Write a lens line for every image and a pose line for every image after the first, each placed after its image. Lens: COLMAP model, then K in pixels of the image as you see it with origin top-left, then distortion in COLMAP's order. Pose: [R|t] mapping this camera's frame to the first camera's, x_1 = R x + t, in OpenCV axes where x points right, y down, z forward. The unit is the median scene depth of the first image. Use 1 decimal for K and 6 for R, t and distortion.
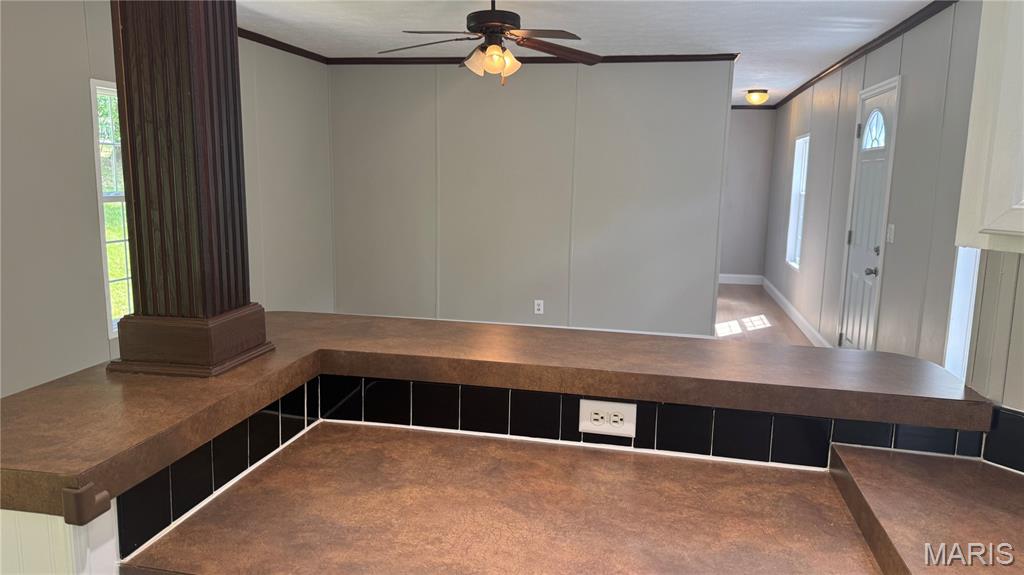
lens RADIAL K [[717.7, 0, 518.4], [0, 717.7, 288.1], [0, 0, 1]] dist [0.060810, -0.096517]
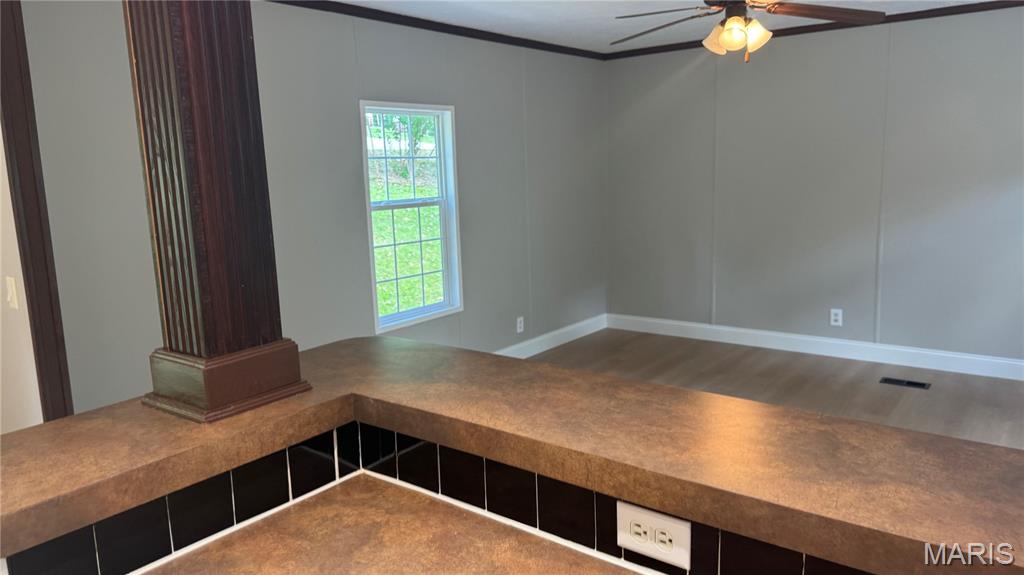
lens RADIAL K [[717.7, 0, 510.6], [0, 717.7, 277.4], [0, 0, 1]] dist [0.060810, -0.096517]
pose [[0.893262, 0.020594, -0.449064, 0.310074], [-0.021517, 0.999764, 0.003048, -0.068157], [0.449021, 0.006939, 0.893494, 0.307000]]
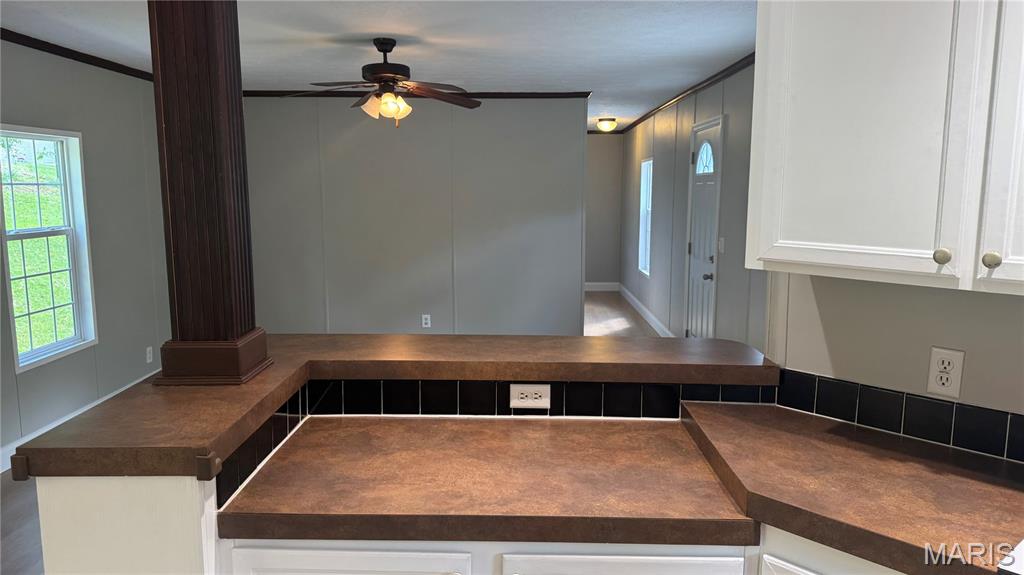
lens RADIAL K [[717.7, 0, 510.7], [0, 717.7, 287.1], [0, 0, 1]] dist [0.060810, -0.096517]
pose [[0.982861, -0.044284, 0.178950, -0.151751], [0.047817, 0.998736, -0.015477, -0.010366], [-0.178039, 0.023768, 0.983736, -0.365515]]
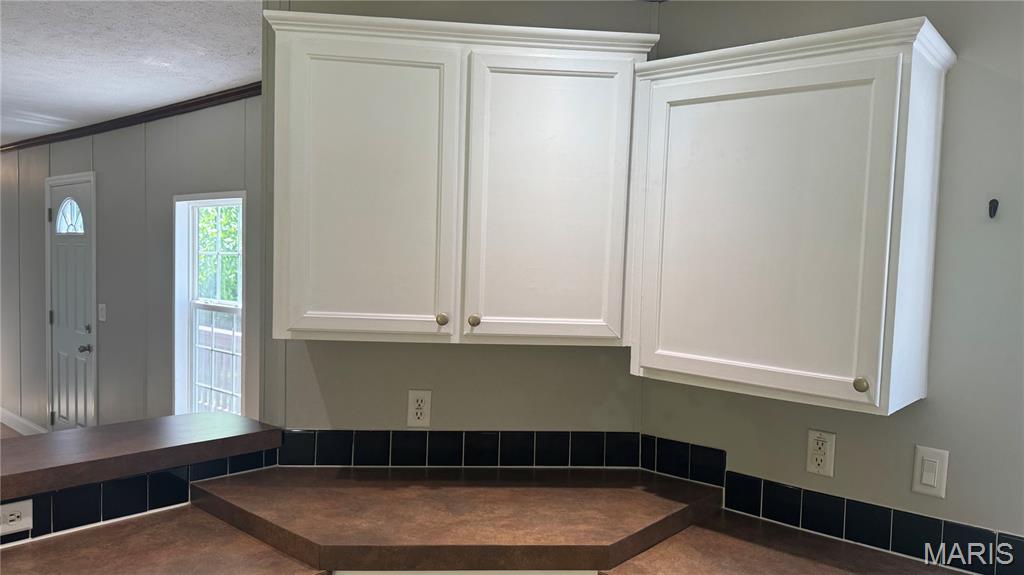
lens RADIAL K [[717.7, 0, 514.7], [0, 717.7, 289.1], [0, 0, 1]] dist [0.060810, -0.096517]
pose [[0.481996, -0.048410, 0.874835, -0.445032], [0.123331, 0.992280, -0.013041, -0.058081], [-0.867450, 0.114180, 0.484245, -0.250753]]
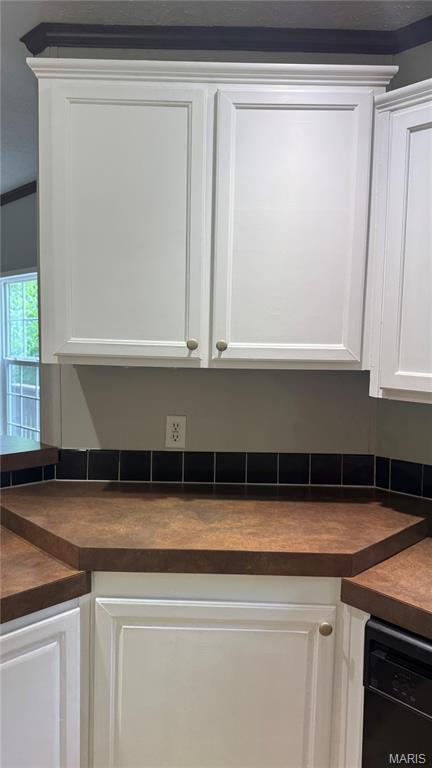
lens RADIAL K [[538.3, 0, 211.1], [0, 538.3, 379.0], [0, 0, 1]] dist [0.060810, -0.096517]
pose [[0.559046, -0.074200, 0.825810, -0.241726], [0.130360, 0.991466, 0.000835, 0.029854], [-0.818825, 0.107186, 0.563948, -0.126895]]
